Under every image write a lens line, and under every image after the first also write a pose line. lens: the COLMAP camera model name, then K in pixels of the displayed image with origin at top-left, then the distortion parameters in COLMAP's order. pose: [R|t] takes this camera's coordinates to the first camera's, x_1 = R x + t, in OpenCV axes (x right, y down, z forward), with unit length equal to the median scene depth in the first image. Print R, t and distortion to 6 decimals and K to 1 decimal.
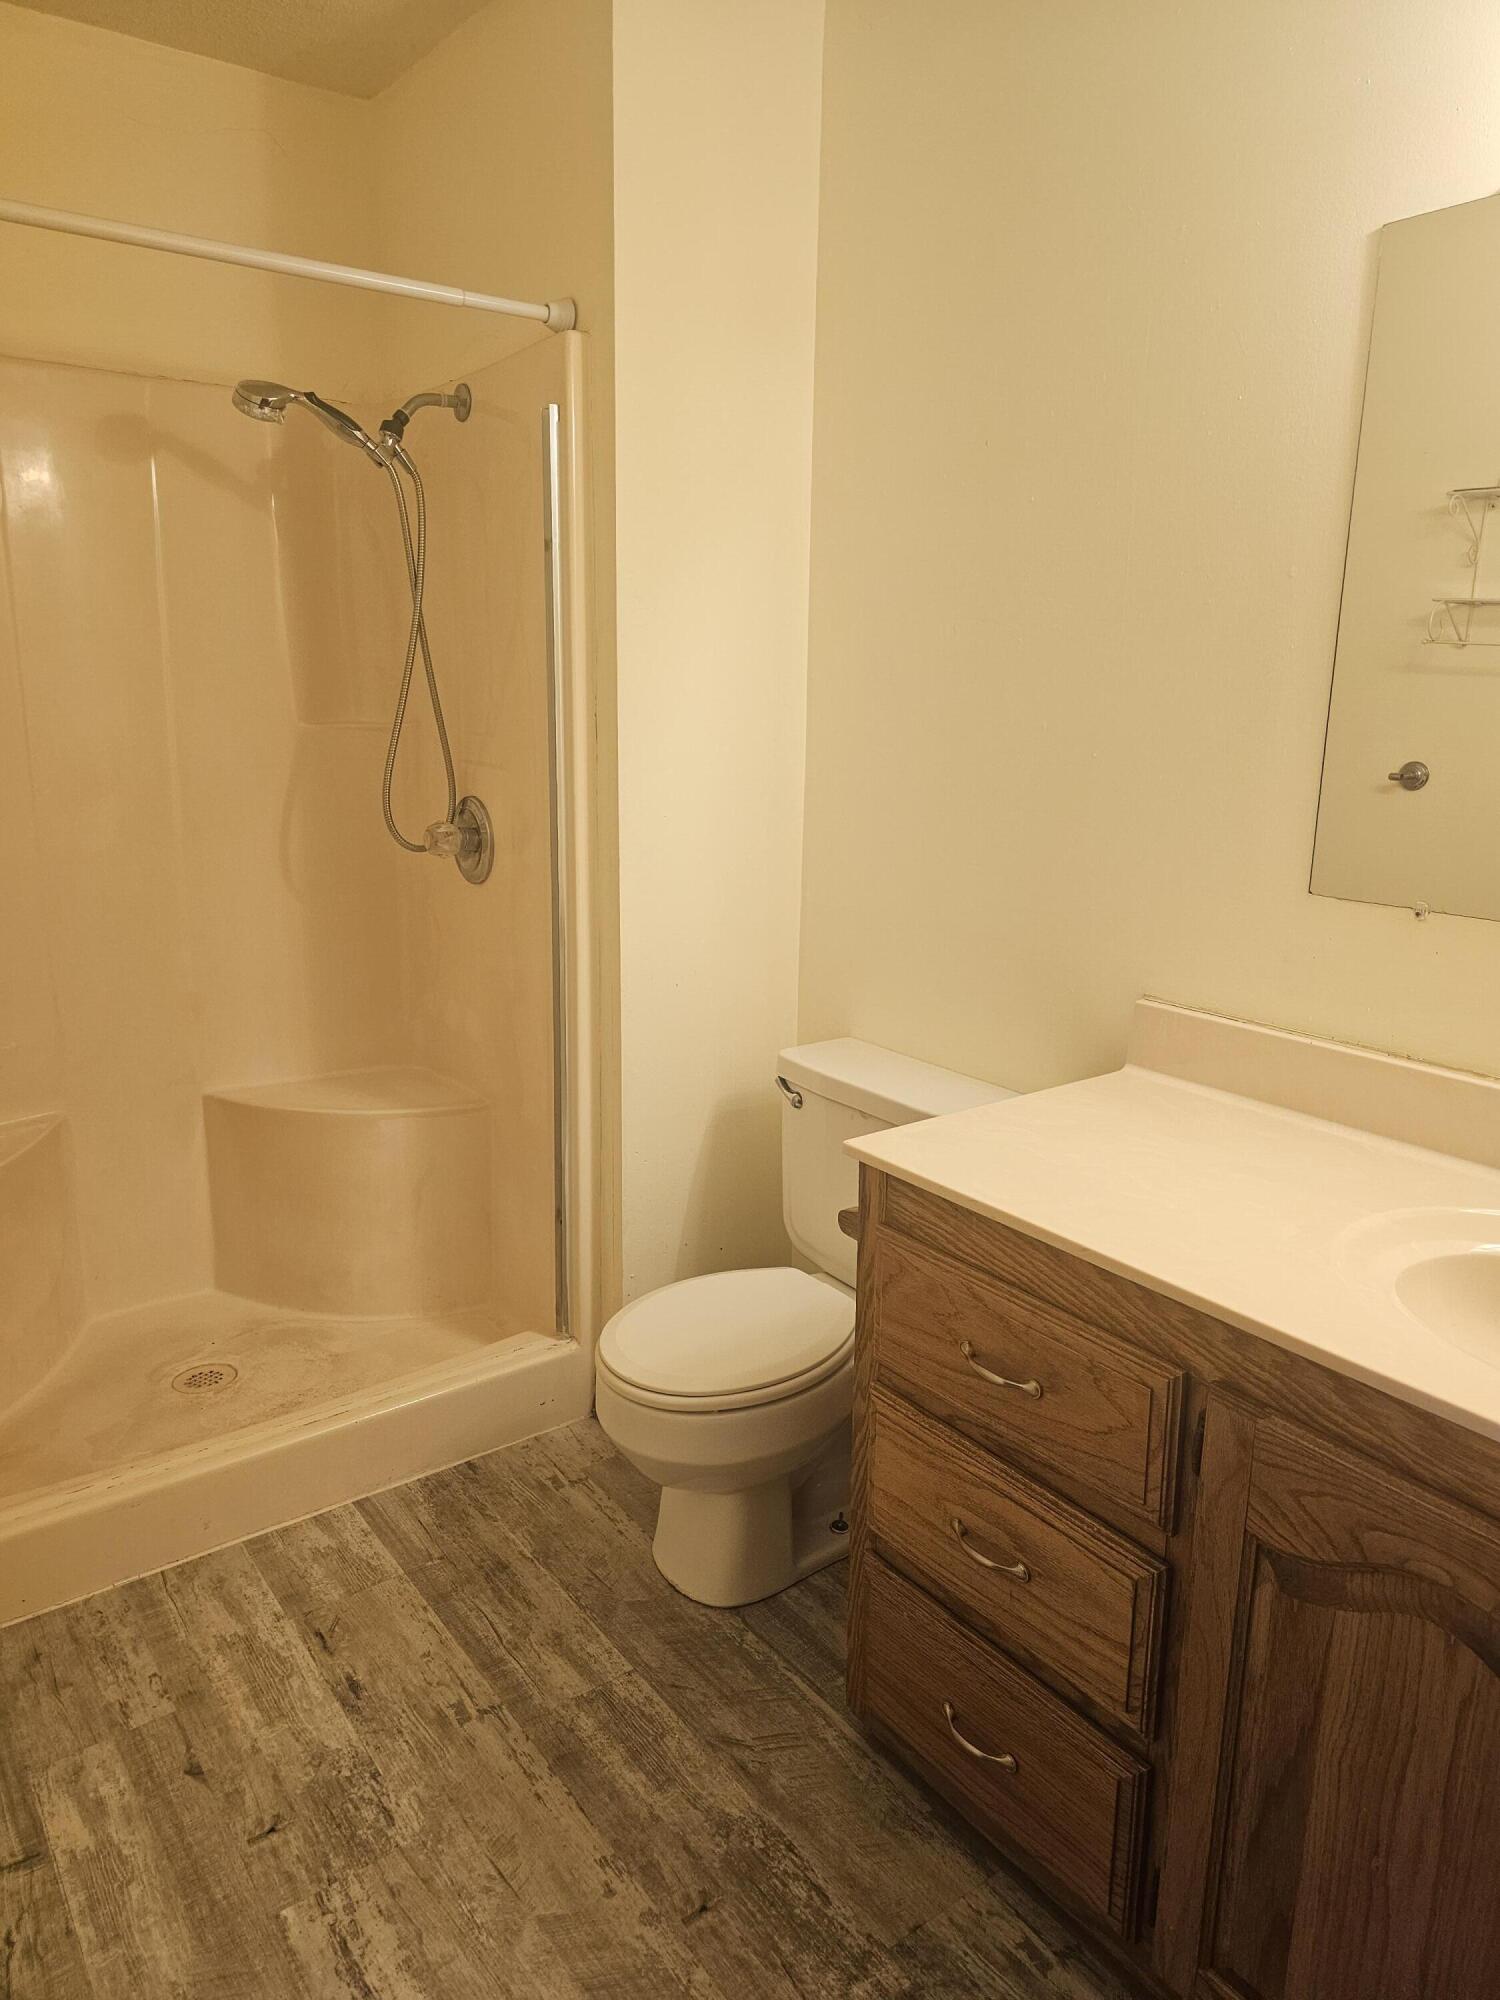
lens RADIAL K [[1353.7, 0, 751.8], [0, 1353.7, 991.4], [0, 0, 1]] dist [0.046455, -0.039394]
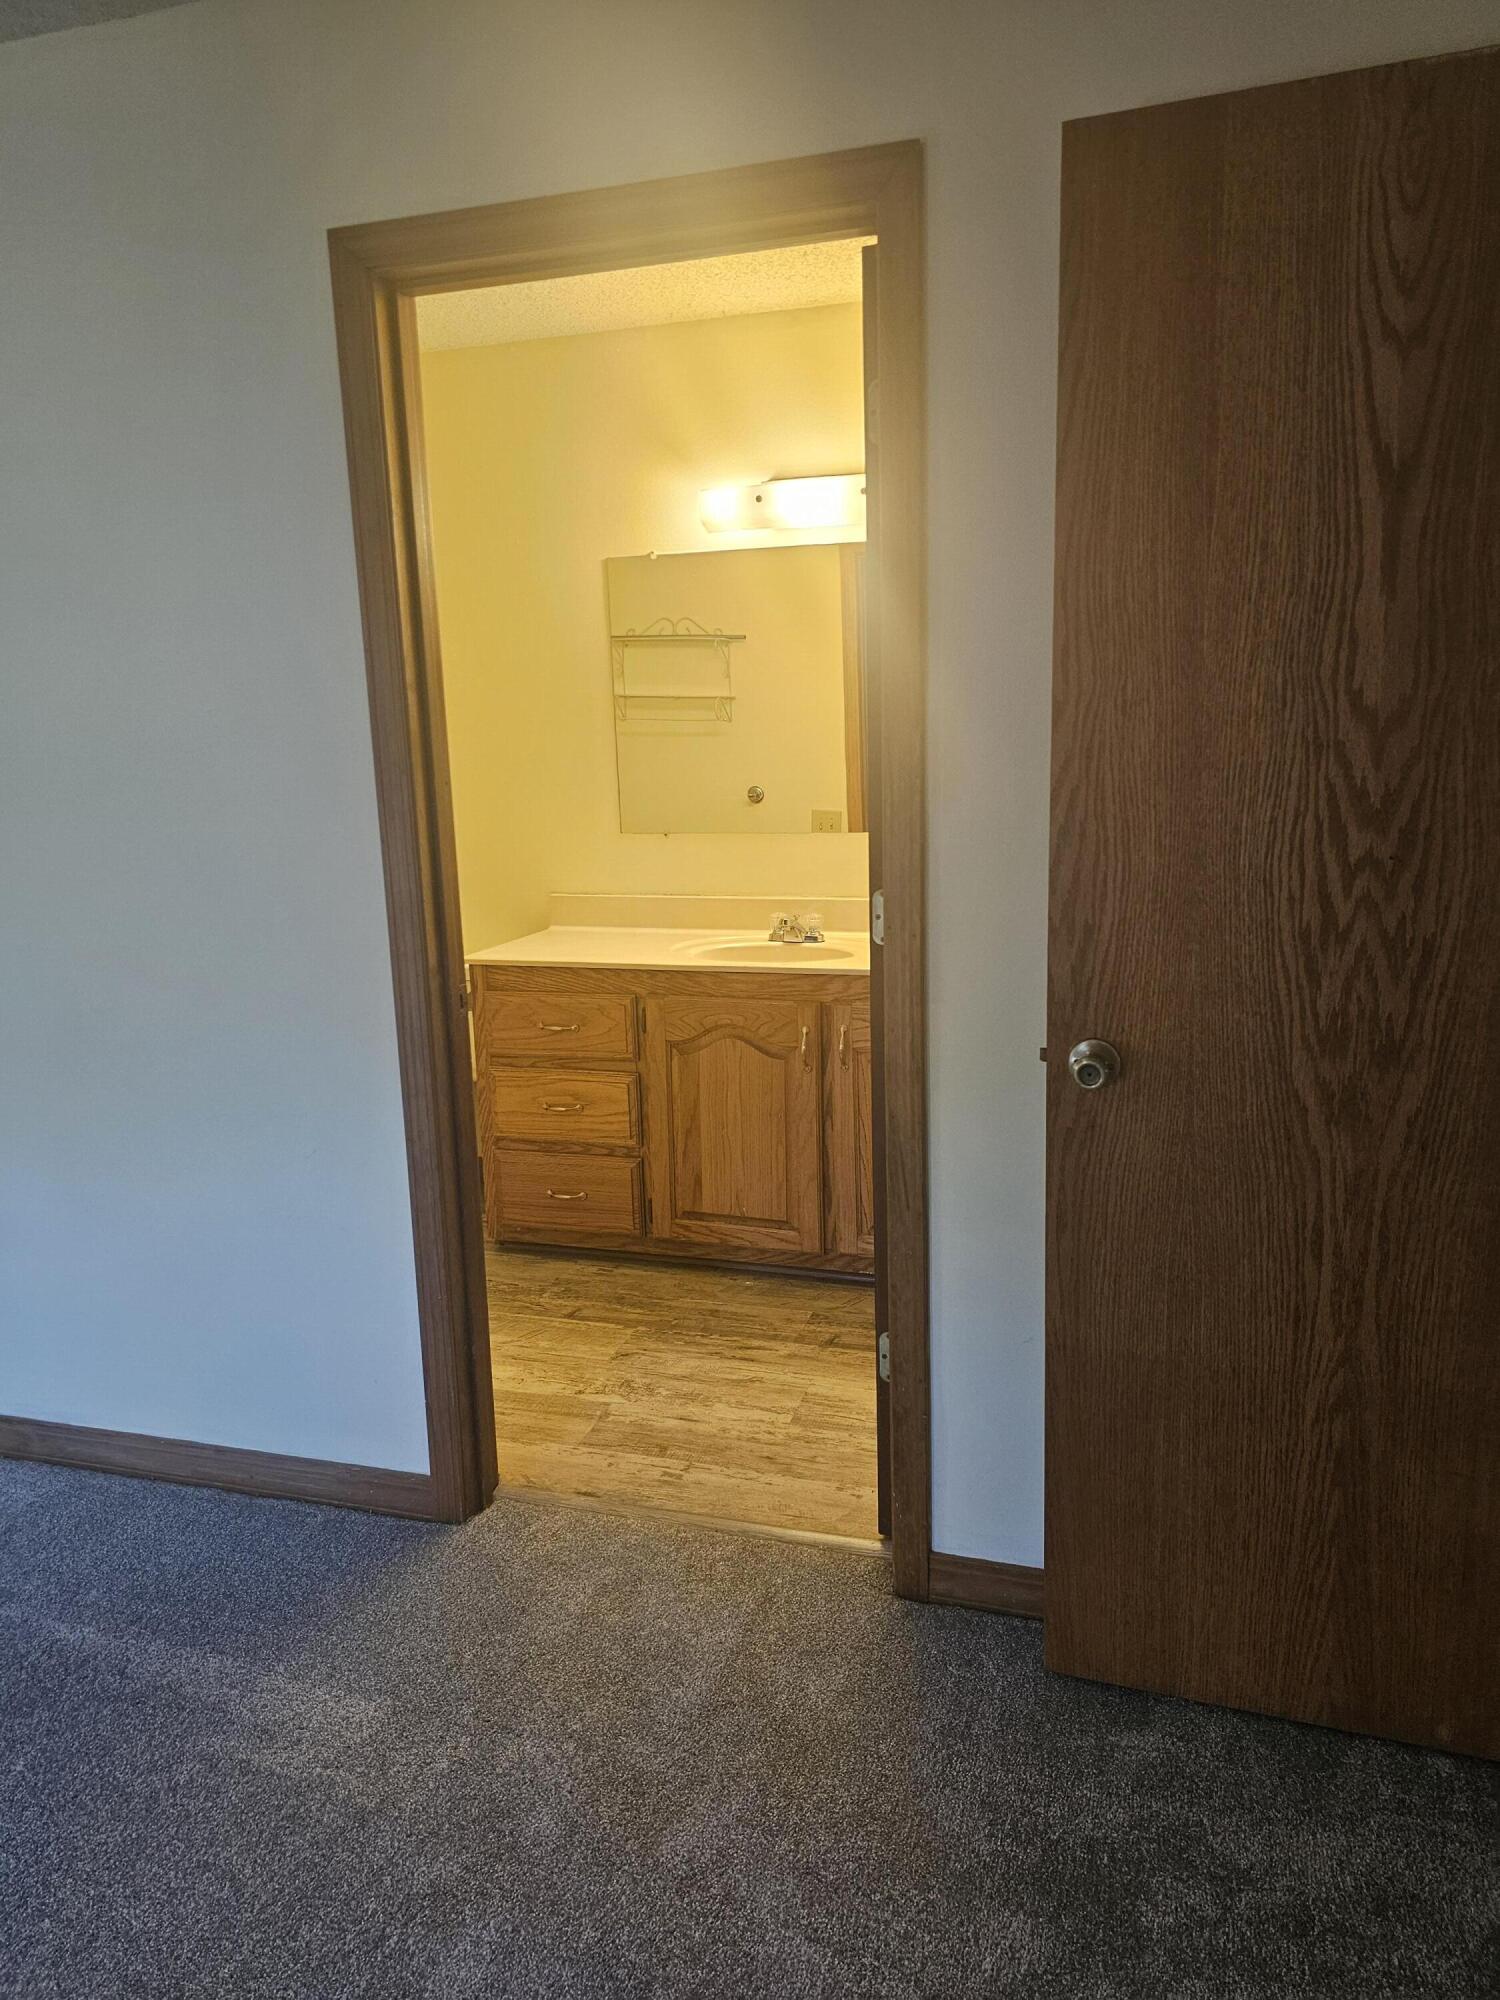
lens RADIAL K [[1353.7, 0, 754.2], [0, 1353.7, 997.3], [0, 0, 1]] dist [0.046455, -0.039394]
pose [[0.812916, -0.144904, 0.564066, -0.971003], [0.166231, 0.985991, 0.013726, 0.271898], [-0.558153, 0.082607, 0.825616, -1.308132]]
